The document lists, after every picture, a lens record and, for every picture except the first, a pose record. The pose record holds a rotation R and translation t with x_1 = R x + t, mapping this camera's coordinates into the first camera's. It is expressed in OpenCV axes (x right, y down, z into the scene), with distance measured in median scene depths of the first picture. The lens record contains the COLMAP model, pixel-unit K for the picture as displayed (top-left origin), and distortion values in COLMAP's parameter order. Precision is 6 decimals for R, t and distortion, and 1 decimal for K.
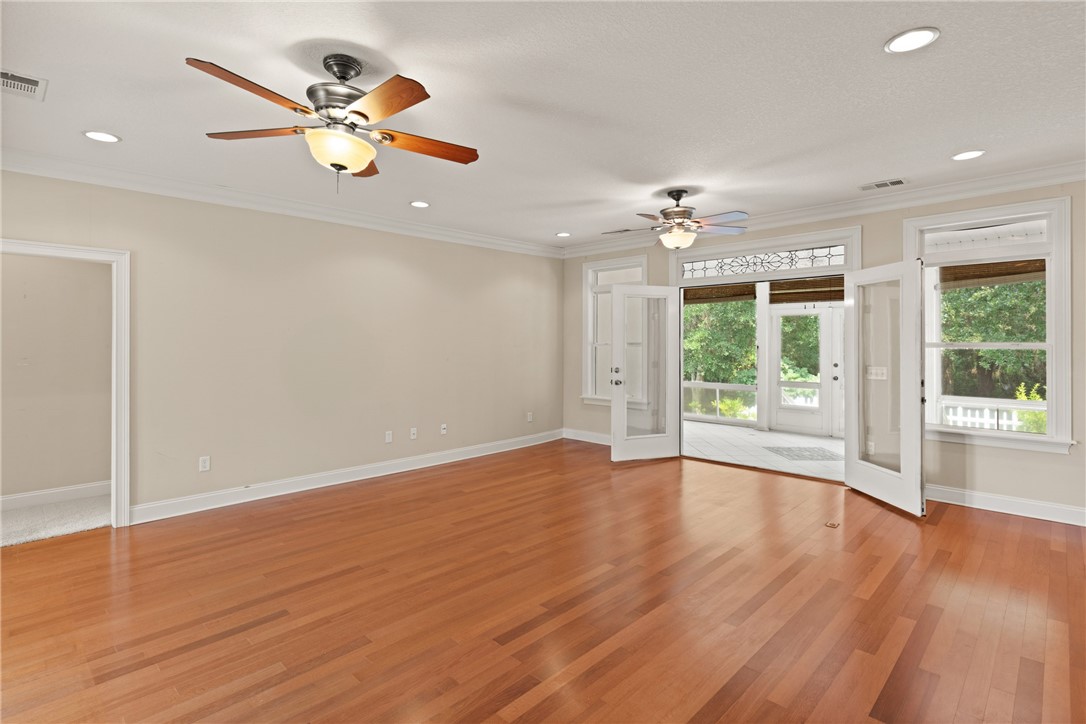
lens RADIAL K [[524.1, 0, 535.5], [0, 524.1, 346.3], [0, 0, 1]] dist [0.002857, -0.000644]
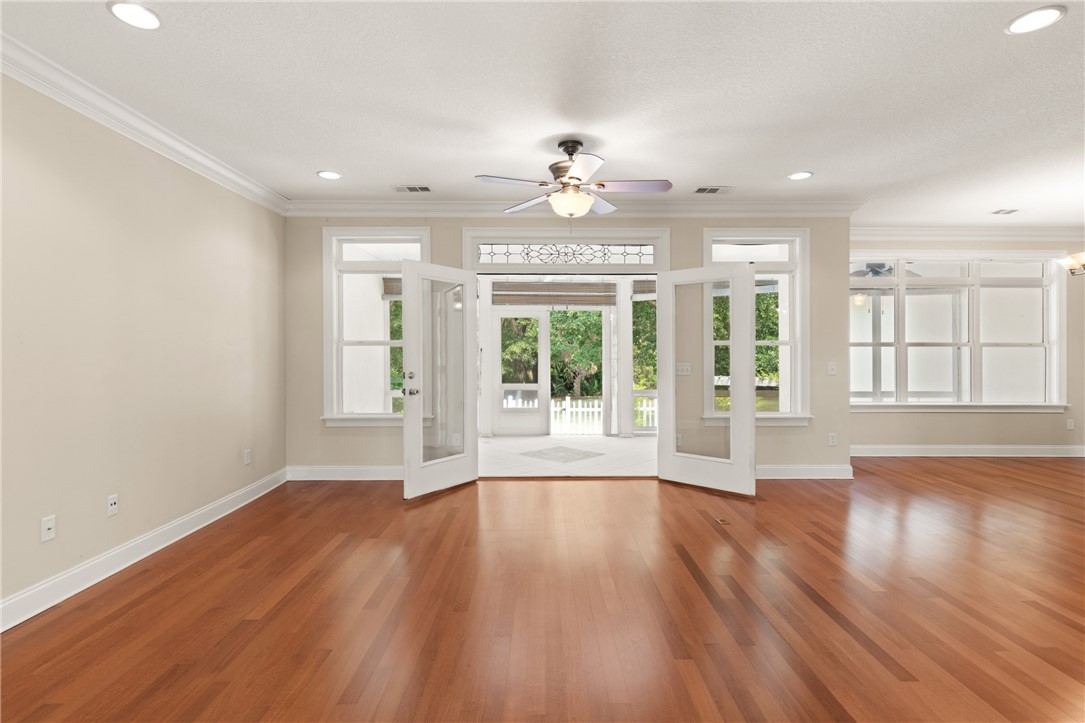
lens RADIAL K [[523.6, 0, 542.7], [0, 523.6, 355.4], [0, 0, 1]] dist [0.002857, -0.000644]
pose [[0.704492, -0.002994, 0.709705, -0.236868], [0.004622, 0.999989, -0.000369, 0.017964], [-0.709696, 0.003540, 0.704499, 0.350463]]
